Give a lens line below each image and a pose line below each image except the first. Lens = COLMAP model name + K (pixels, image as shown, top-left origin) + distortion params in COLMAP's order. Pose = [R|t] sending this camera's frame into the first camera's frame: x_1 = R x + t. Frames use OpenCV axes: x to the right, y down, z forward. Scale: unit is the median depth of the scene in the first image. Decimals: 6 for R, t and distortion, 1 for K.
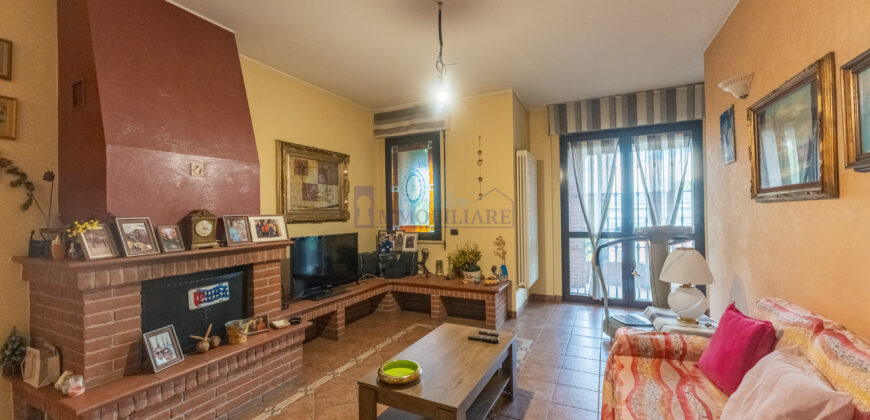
lens RADIAL K [[346.1, 0, 435.0], [0, 346.1, 210.0], [0, 0, 1]] dist [-0.000281, -0.000499]
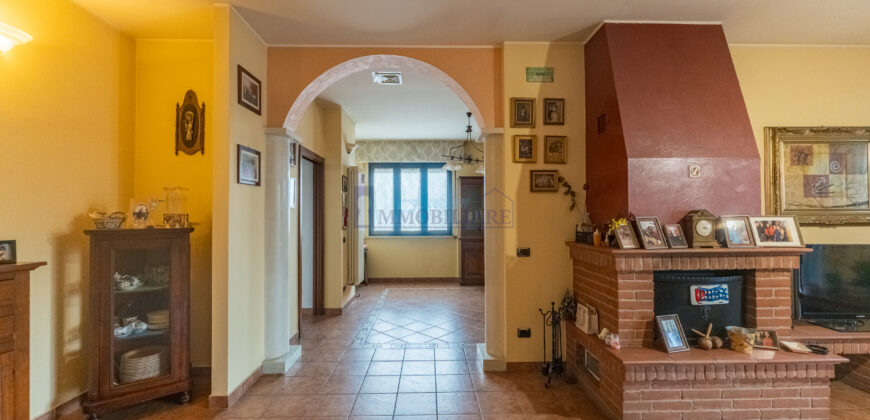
lens RADIAL K [[346.1, 0, 435.0], [0, 346.1, 210.0], [0, 0, 1]] dist [-0.000281, -0.000499]
pose [[0.460434, -0.002702, -0.887690, -0.113299], [0.003328, 0.999994, -0.001317, -0.001473], [0.887688, -0.002347, 0.460440, -0.160269]]
